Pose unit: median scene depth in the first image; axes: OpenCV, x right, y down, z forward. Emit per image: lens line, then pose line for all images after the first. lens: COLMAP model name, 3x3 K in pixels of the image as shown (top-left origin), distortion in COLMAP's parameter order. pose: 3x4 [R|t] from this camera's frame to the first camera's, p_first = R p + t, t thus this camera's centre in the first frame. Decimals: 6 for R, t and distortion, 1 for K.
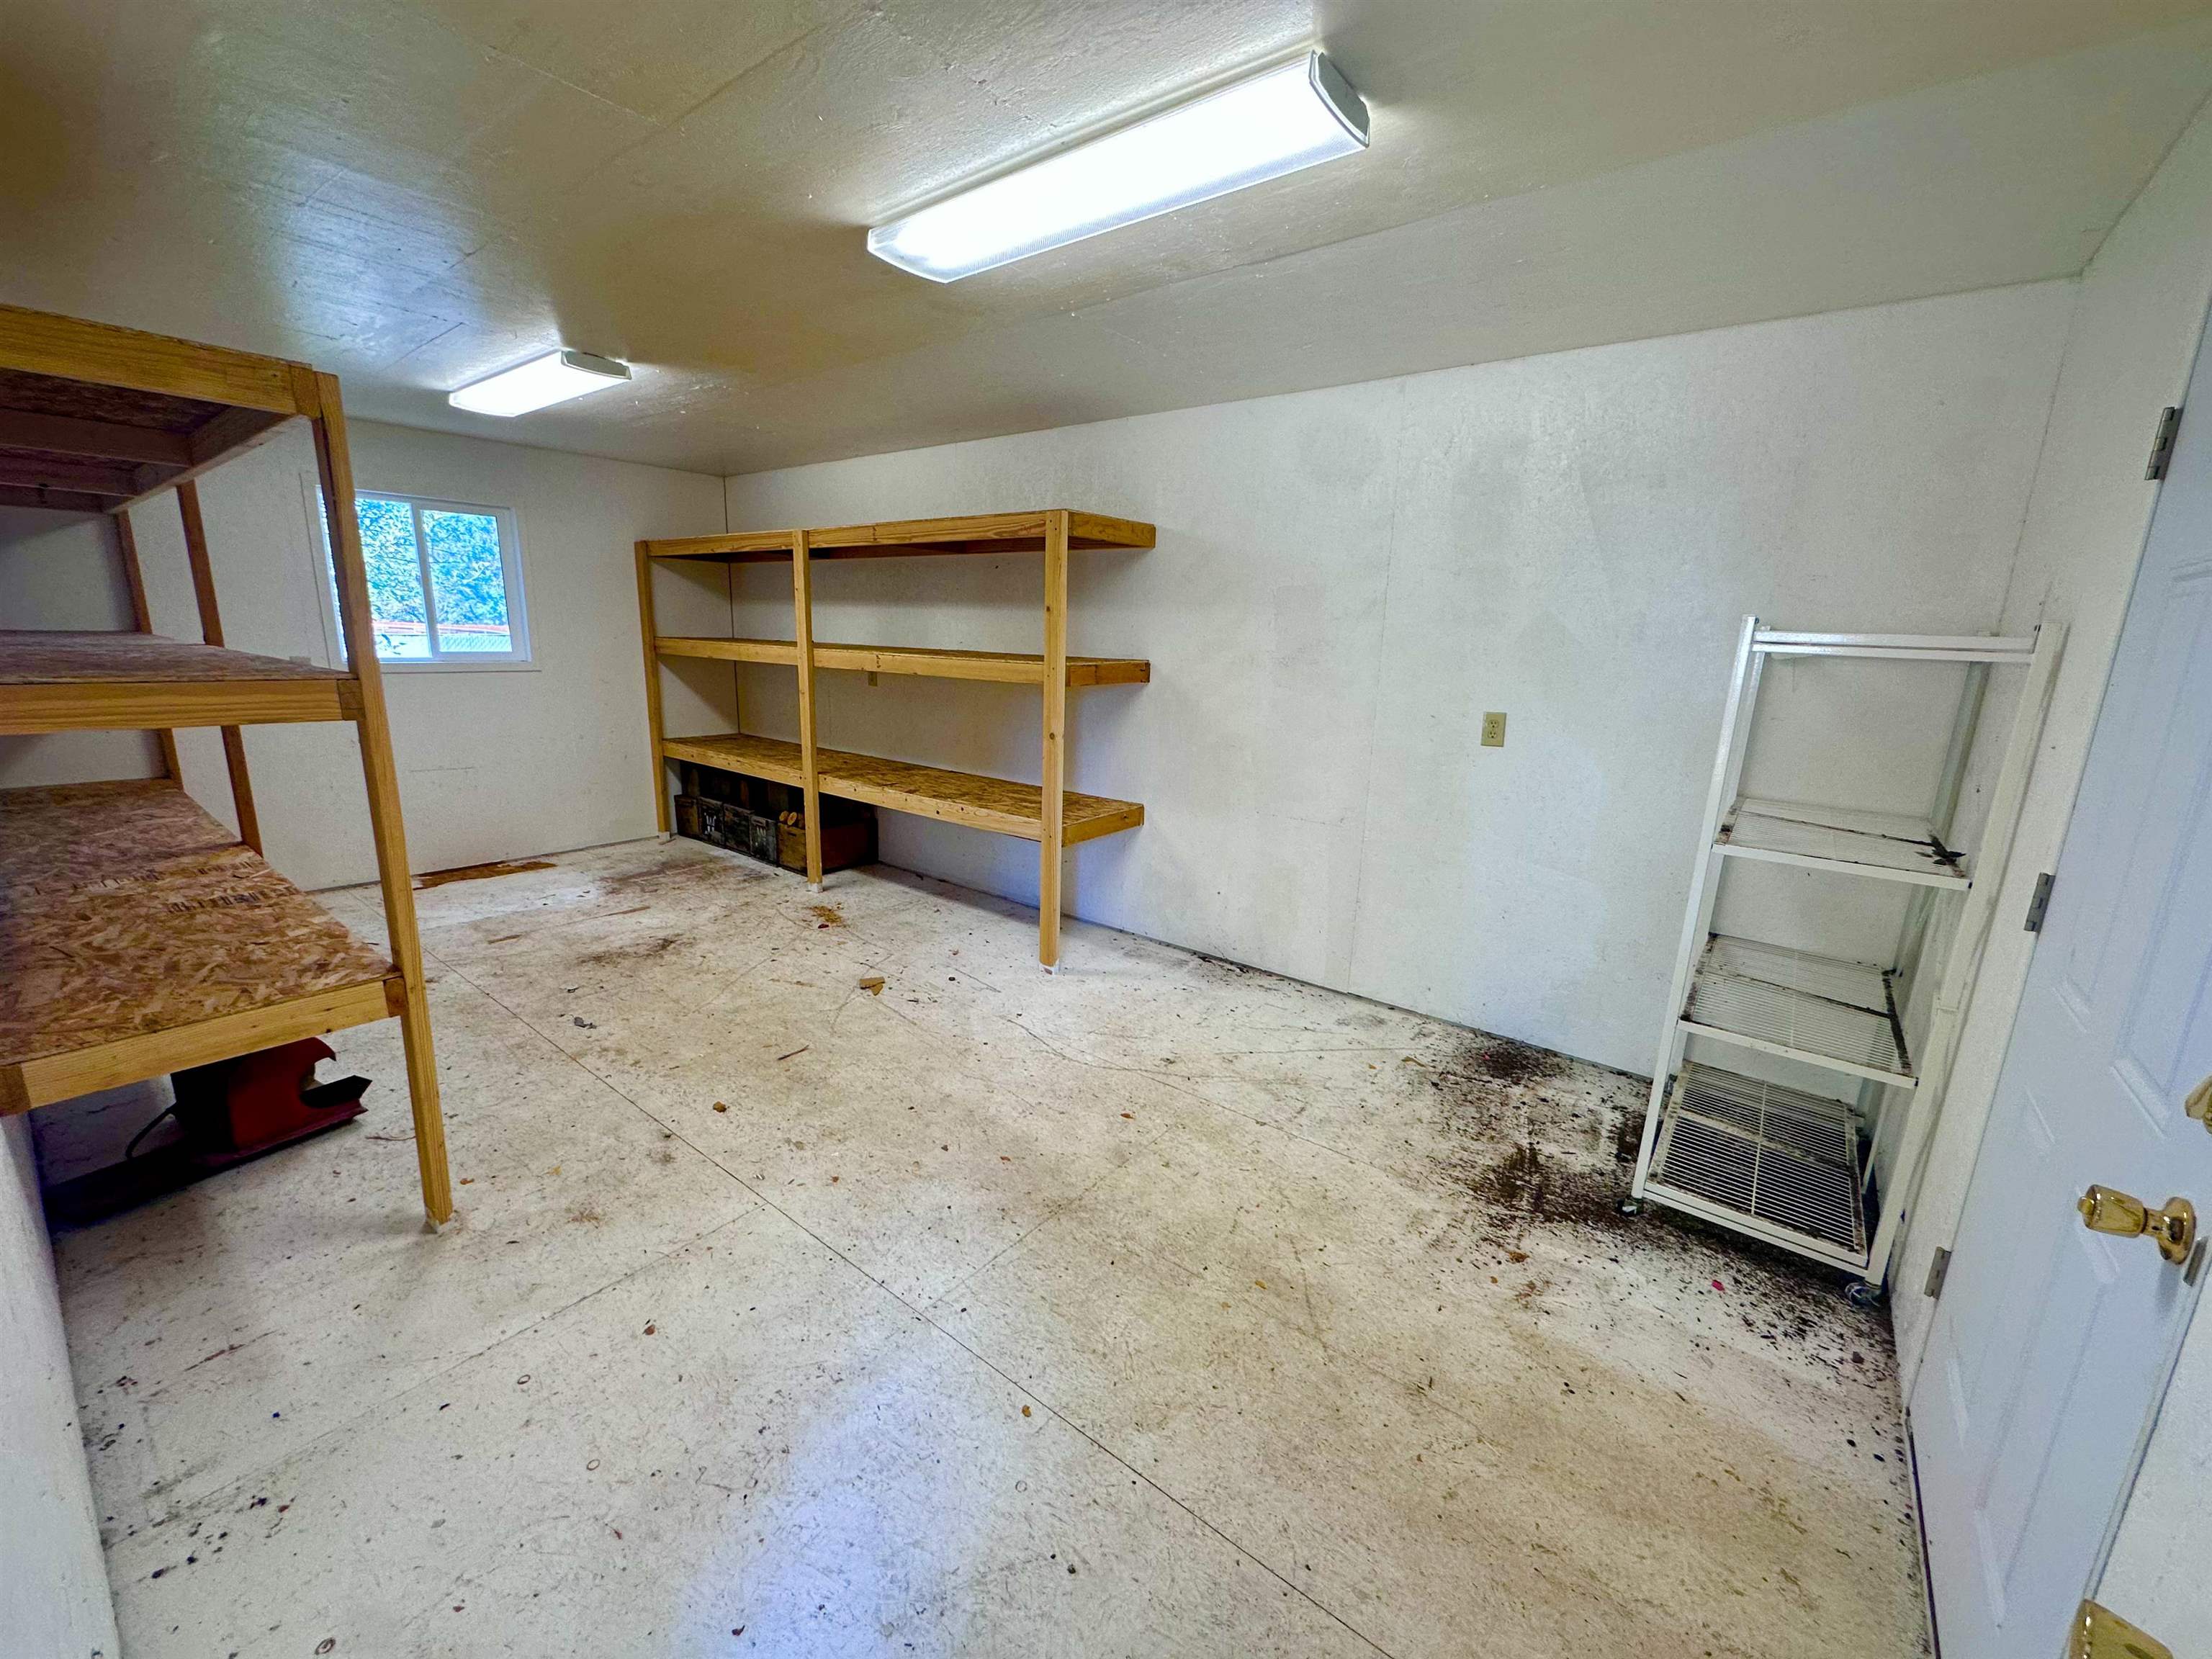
lens RADIAL K [[885.5, 0, 1103.1], [0, 885.5, 830.0], [0, 0, 1]] dist [-0.003278, 0.000656]
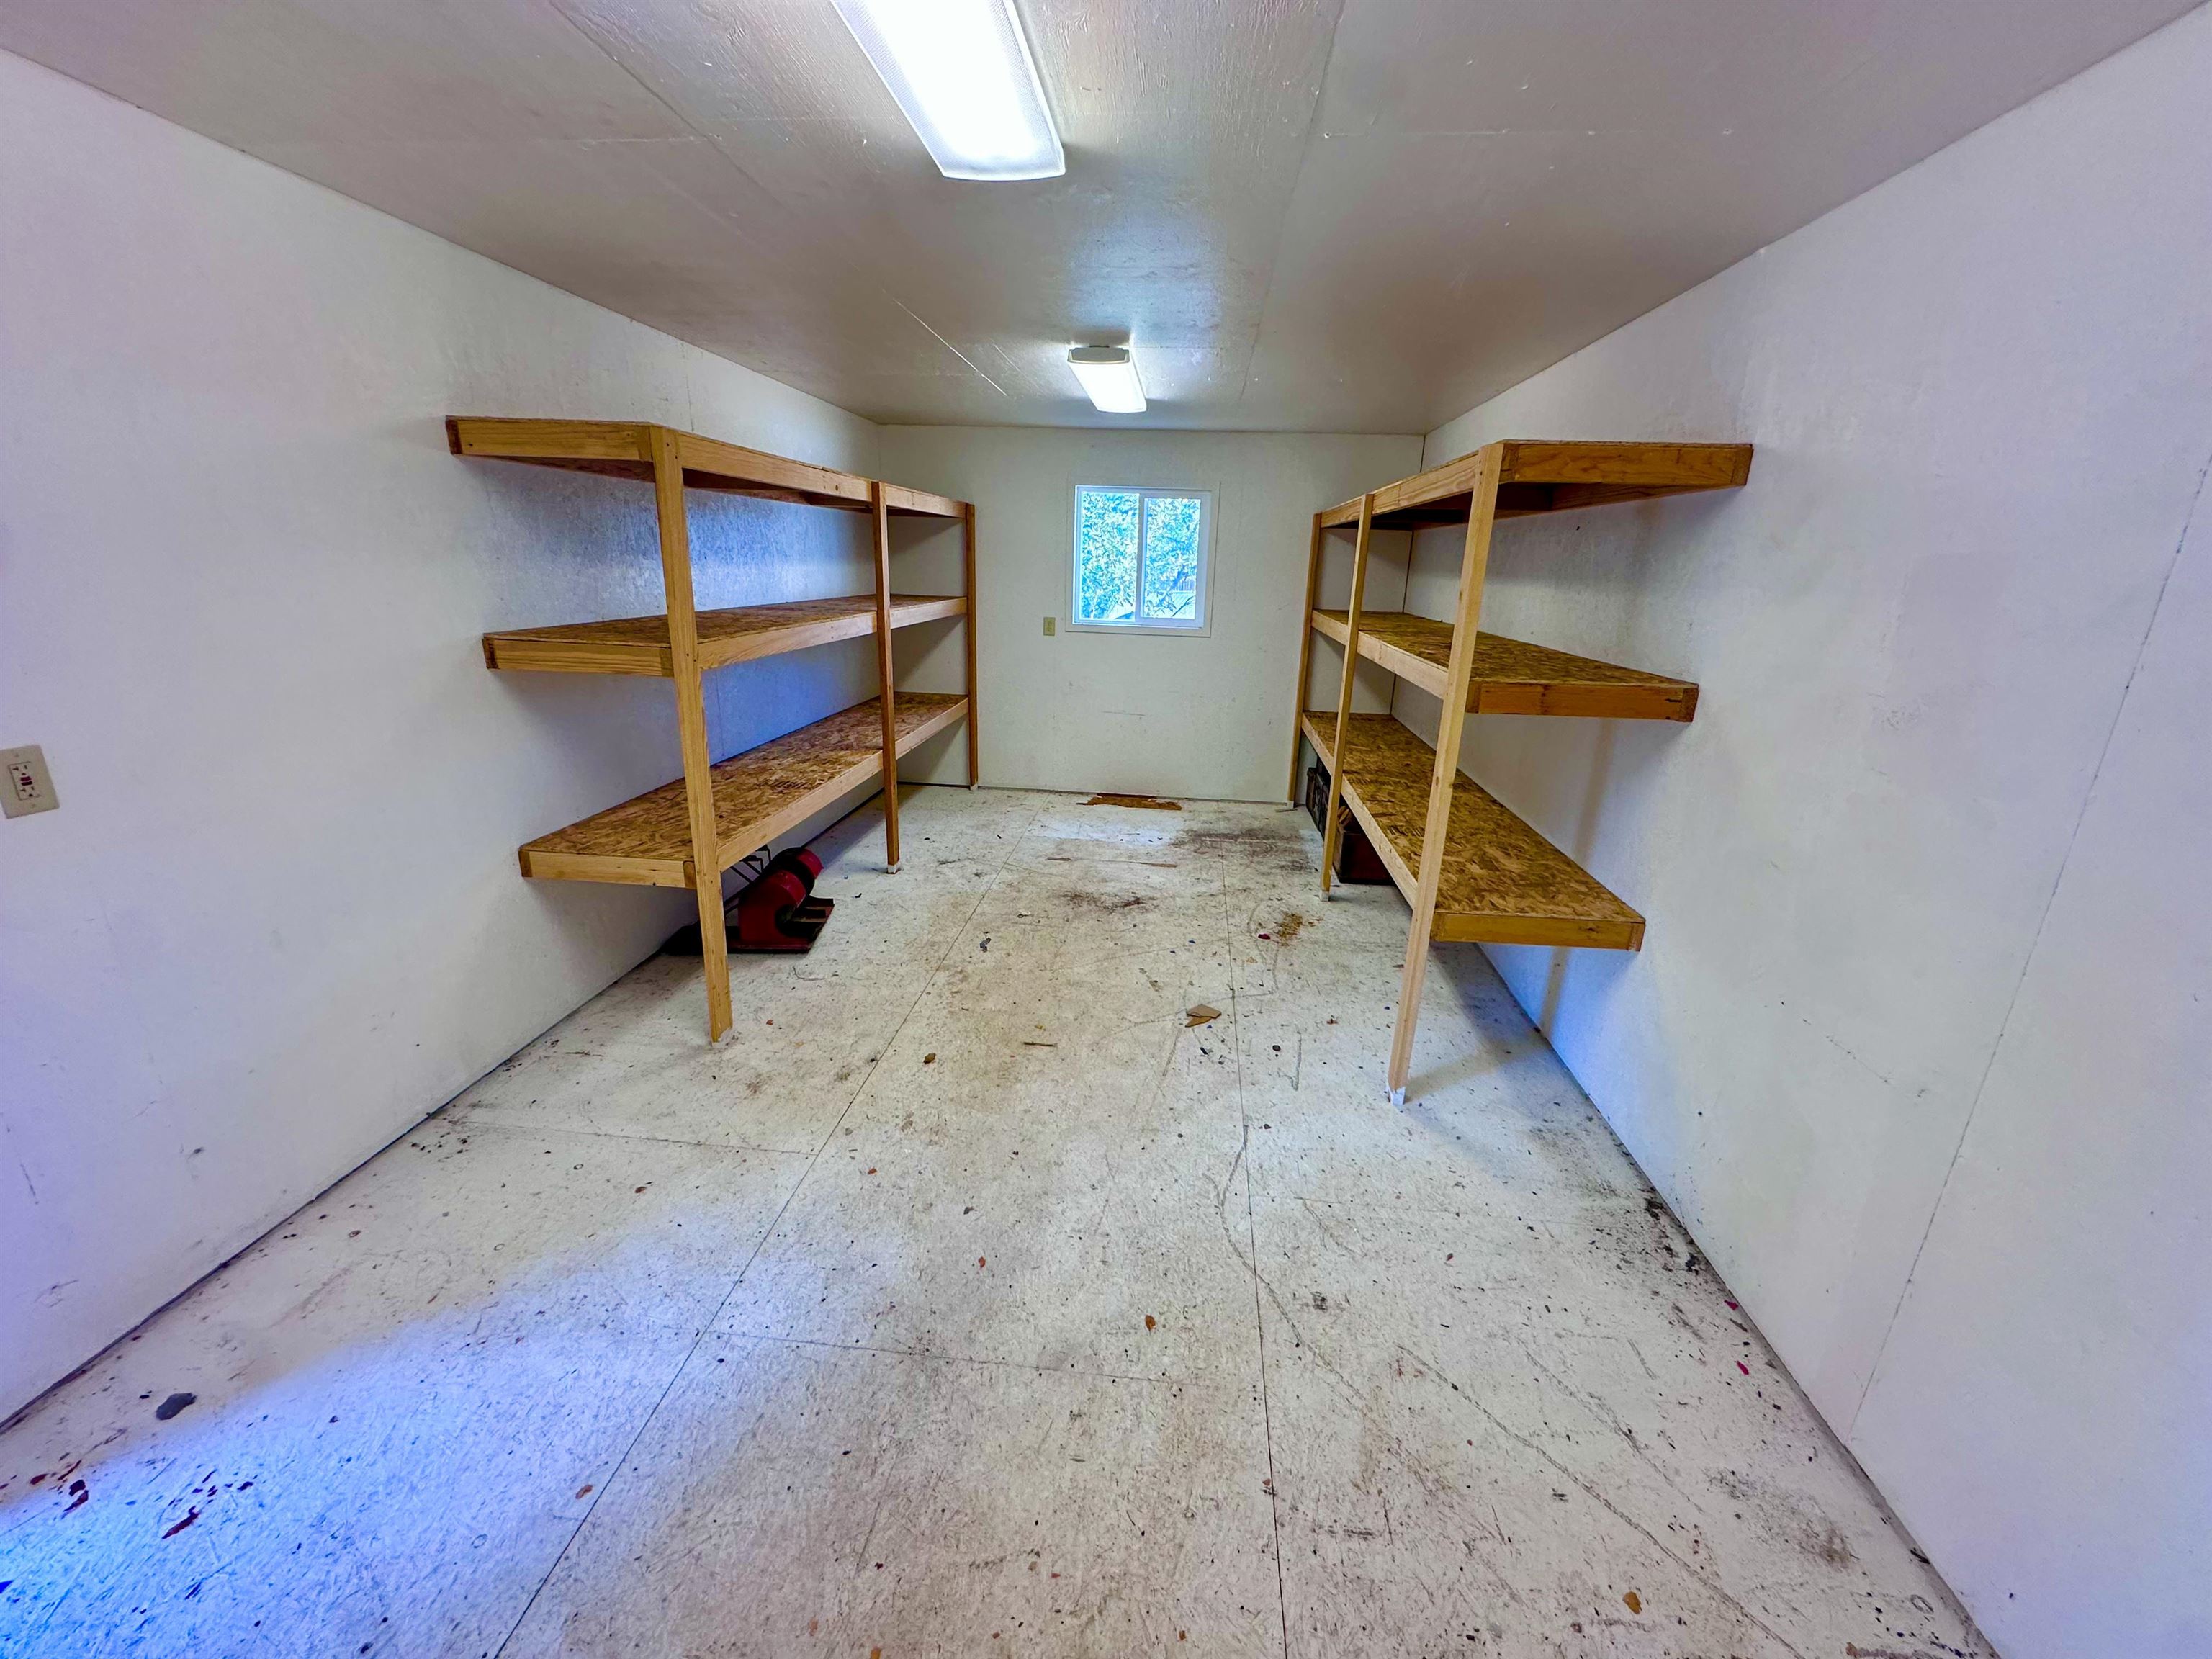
lens RADIAL K [[885.5, 0, 1106.7], [0, 885.5, 826.6], [0, 0, 1]] dist [-0.003278, 0.000656]
pose [[0.539829, 0.229900, -0.809772, 0.339673], [-0.199076, 0.969561, 0.142552, -0.108898], [0.817896, 0.084253, 0.569164, 0.369009]]
